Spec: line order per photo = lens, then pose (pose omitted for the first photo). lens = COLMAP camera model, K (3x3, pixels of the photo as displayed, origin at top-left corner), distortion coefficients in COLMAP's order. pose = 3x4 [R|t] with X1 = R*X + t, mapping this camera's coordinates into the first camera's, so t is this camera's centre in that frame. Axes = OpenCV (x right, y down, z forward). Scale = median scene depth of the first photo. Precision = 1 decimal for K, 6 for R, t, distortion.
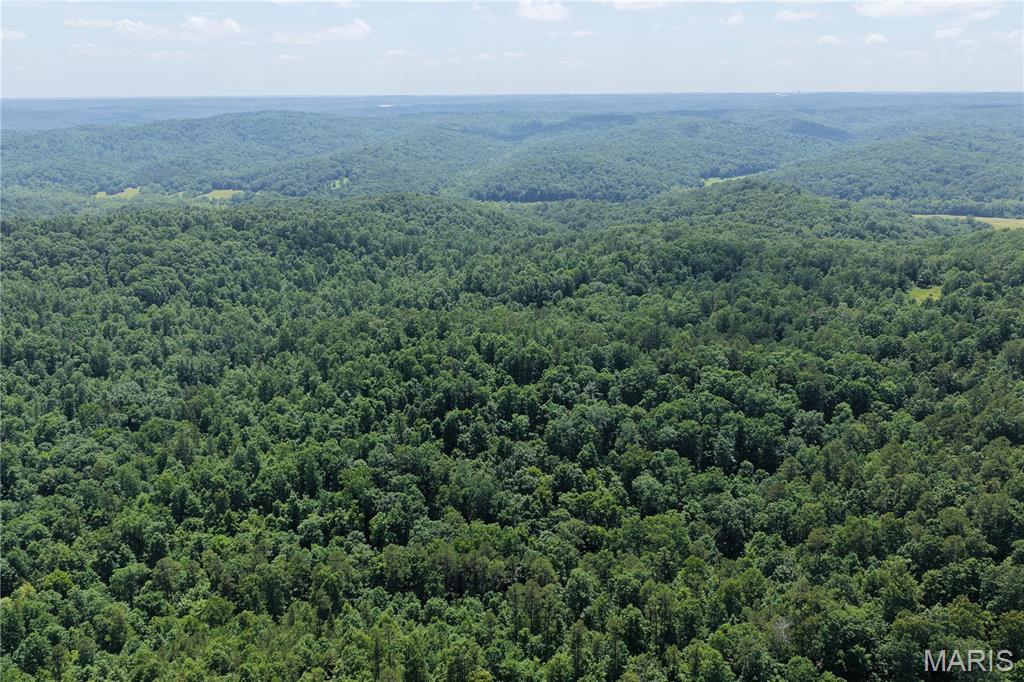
lens RADIAL K [[846.9, 0, 514.2], [0, 846.9, 342.6], [0, 0, 1]] dist [-0.019007, 0.039420]
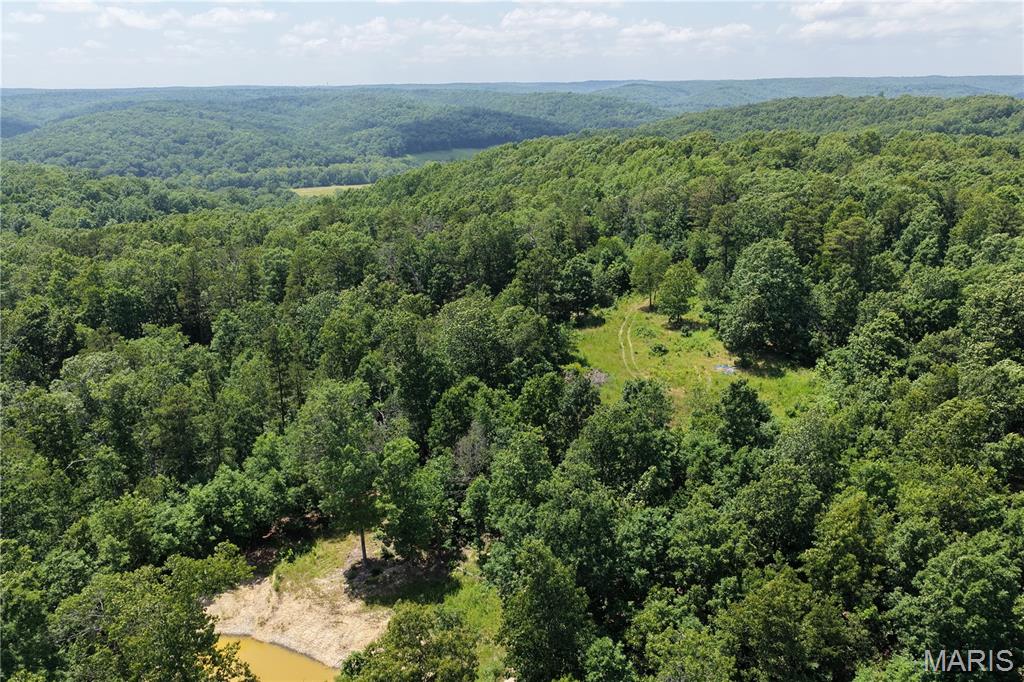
lens RADIAL K [[846.9, 0, 510.1], [0, 846.9, 338.9], [0, 0, 1]] dist [-0.019007, 0.039420]
pose [[0.646901, -0.223566, 0.729066, 0.189992], [0.229170, 0.968861, 0.093756, -0.065304], [-0.727324, 0.106429, 0.677992, 0.591794]]
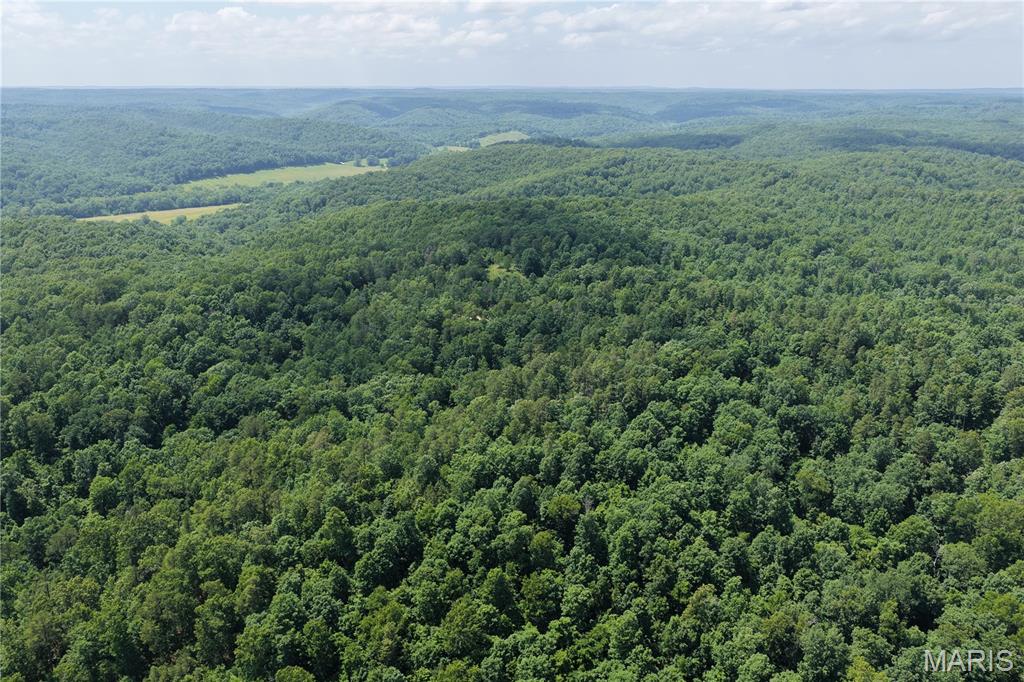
lens RADIAL K [[846.9, 0, 506.5], [0, 846.9, 338.2], [0, 0, 1]] dist [-0.019007, 0.039420]
pose [[0.353842, -0.264362, 0.897167, -0.333534], [0.264974, 0.948259, 0.174911, -0.116715], [-0.896986, 0.175836, 0.405582, 0.402234]]
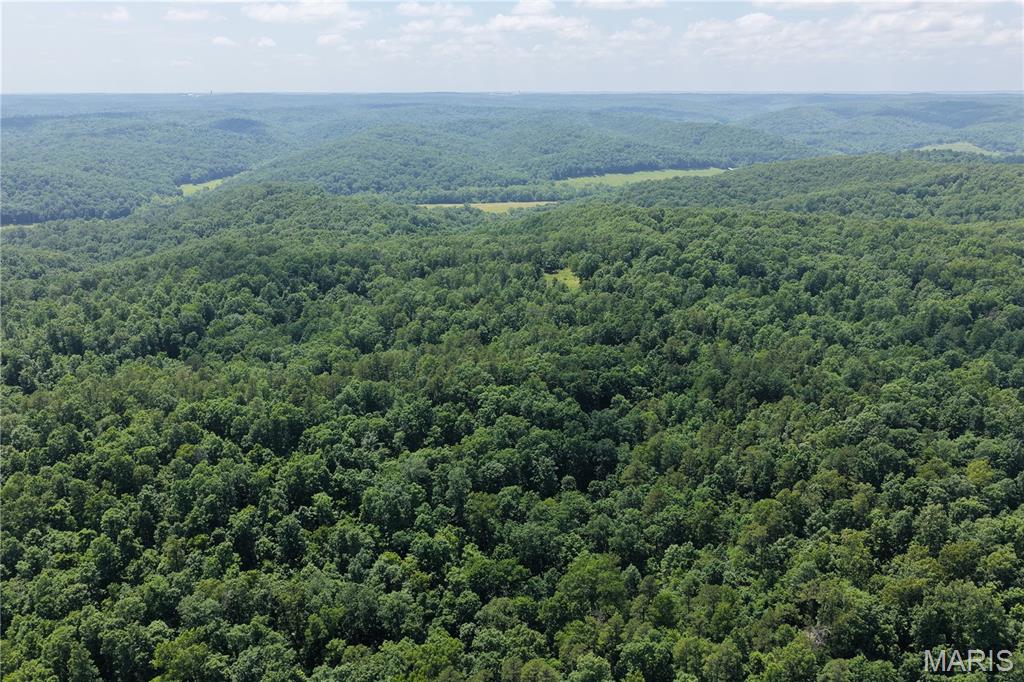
lens RADIAL K [[846.9, 0, 512.8], [0, 846.9, 337.8], [0, 0, 1]] dist [-0.019007, 0.039420]
pose [[0.793173, -0.168847, 0.585122, -0.142068], [0.172366, 0.983752, 0.050226, -0.033377], [-0.584095, 0.061017, 0.809389, 0.115292]]
